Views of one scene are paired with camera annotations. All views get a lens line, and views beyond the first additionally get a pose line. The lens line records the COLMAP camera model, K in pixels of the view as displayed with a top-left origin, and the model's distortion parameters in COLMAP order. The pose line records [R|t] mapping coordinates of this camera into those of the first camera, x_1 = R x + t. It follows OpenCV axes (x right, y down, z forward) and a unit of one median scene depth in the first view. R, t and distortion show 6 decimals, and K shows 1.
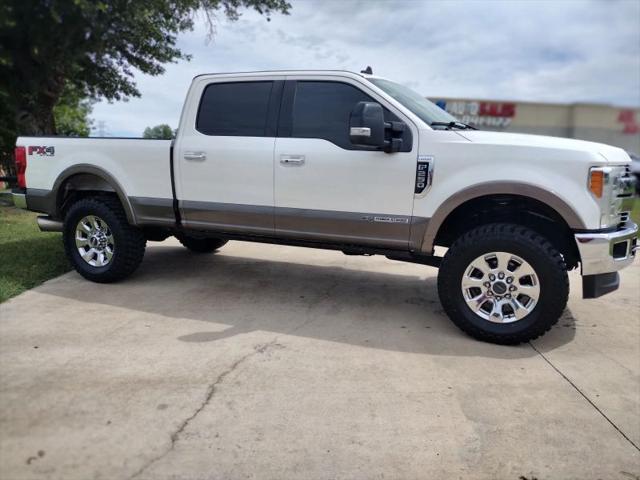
lens RADIAL K [[501.1, 0, 322.6], [0, 501.1, 244.3], [0, 0, 1]] dist [0.084450, -0.118473]
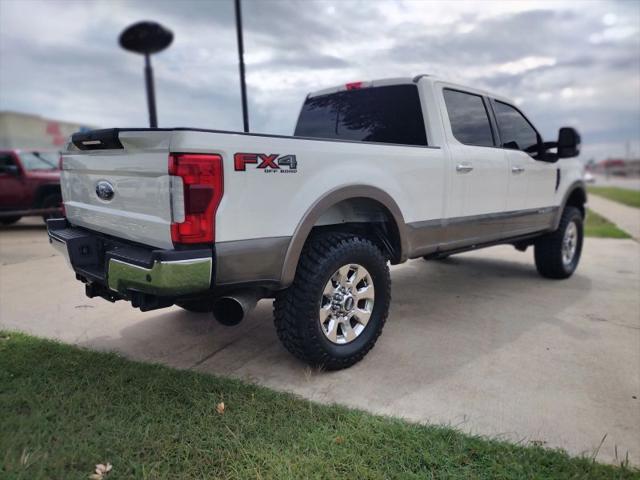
lens RADIAL K [[480.0, 0, 314.2], [0, 480.0, 237.7], [0, 0, 1]] dist [0.076588, -0.116338]
pose [[0.382985, -0.143326, 0.912568, -1.372354], [0.166221, 0.982458, 0.084544, -0.198648], [-0.908677, 0.119309, 0.400090, 1.074021]]
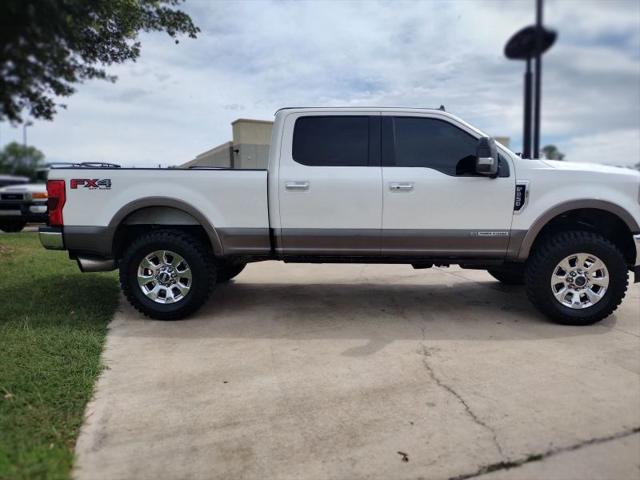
lens RADIAL K [[511.2, 0, 327.2], [0, 511.2, 253.7], [0, 0, 1]] dist [0.087628, -0.147277]
pose [[0.937362, -0.070705, 0.341106, -0.668769], [0.080353, 0.996665, -0.014220, -0.015672], [-0.338963, 0.040738, 0.939917, -0.020331]]
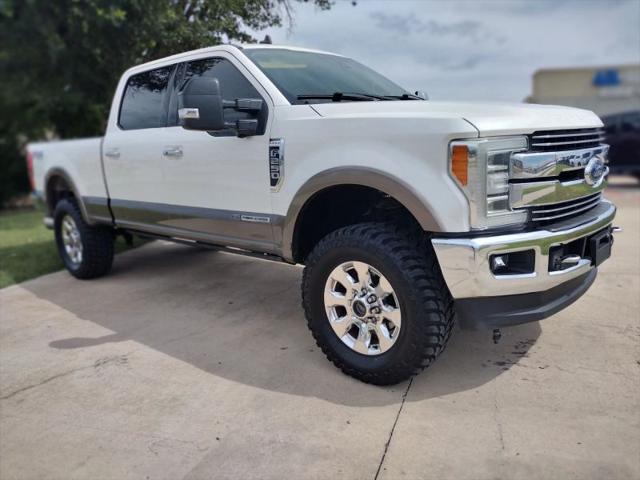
lens RADIAL K [[494.9, 0, 320.4], [0, 494.9, 248.9], [0, 0, 1]] dist [0.070635, -0.117006]
pose [[0.941195, 0.012363, -0.337638, 0.522300], [-0.003527, 0.999635, 0.026771, -0.021796], [0.337846, -0.024006, 0.940895, 0.272851]]
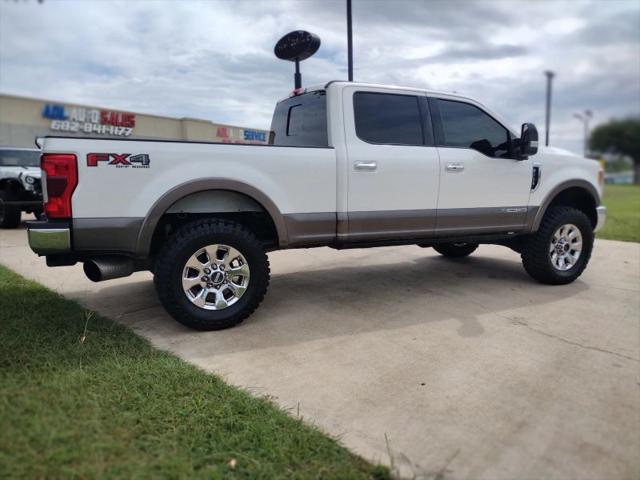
lens RADIAL K [[488.8, 0, 319.8], [0, 488.8, 241.5], [0, 0, 1]] dist [0.075071, -0.110481]
pose [[0.661655, -0.123225, 0.739614, -1.215699], [0.137057, 0.989661, 0.042275, -0.095212], [-0.737176, 0.073398, 0.671702, 0.517239]]
